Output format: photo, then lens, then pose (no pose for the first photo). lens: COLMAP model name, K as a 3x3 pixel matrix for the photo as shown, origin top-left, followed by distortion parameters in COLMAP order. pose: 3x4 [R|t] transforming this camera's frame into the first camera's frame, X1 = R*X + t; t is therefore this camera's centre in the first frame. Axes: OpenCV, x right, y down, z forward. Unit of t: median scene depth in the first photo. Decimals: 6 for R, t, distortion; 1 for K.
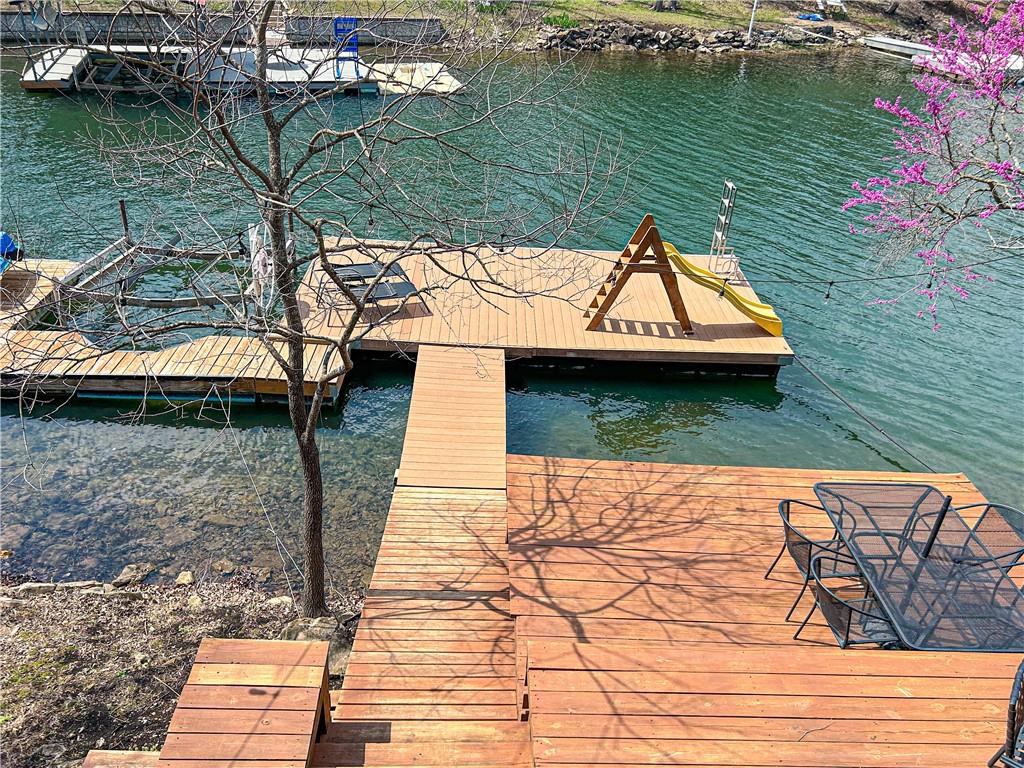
lens RADIAL K [[843.6, 0, 512.0], [0, 843.6, 384.0], [0, 0, 1]] dist [0.043520, -0.001973]
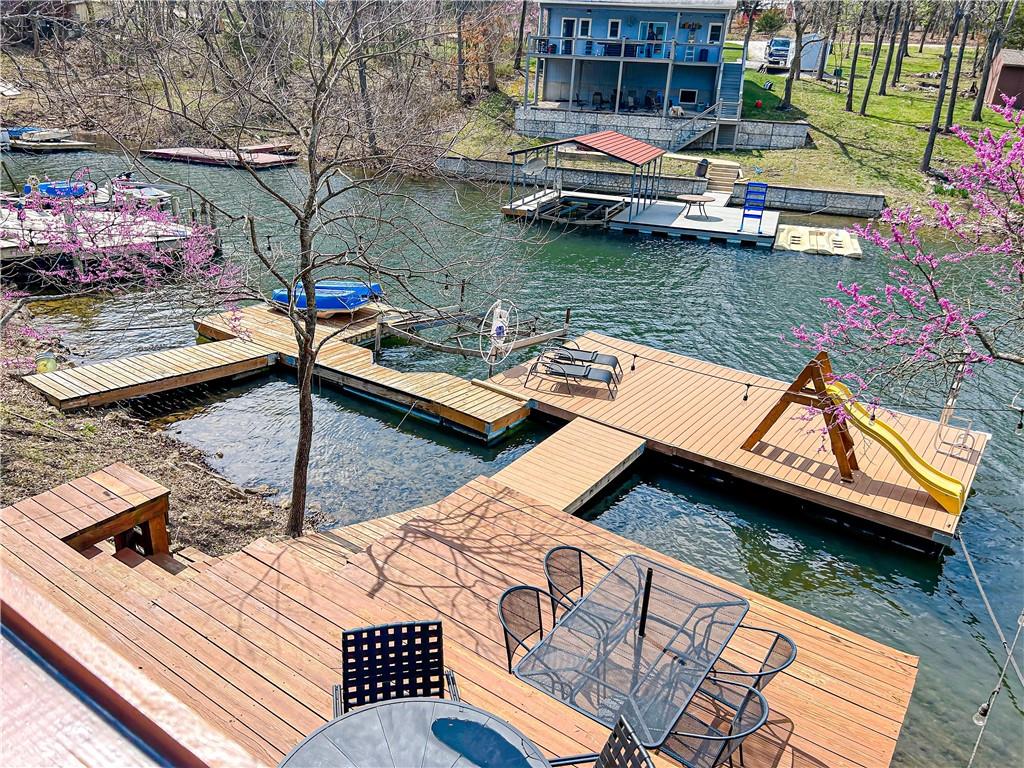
lens RADIAL K [[775.6, 0, 512.0], [0, 775.6, 384.0], [0, 0, 1]] dist [0.026256, -0.000851]
pose [[0.813822, 0.216899, -0.539118, 0.365103], [-0.305326, 0.948955, -0.079118, 0.021959], [0.494438, 0.228995, 0.838506, 0.054727]]
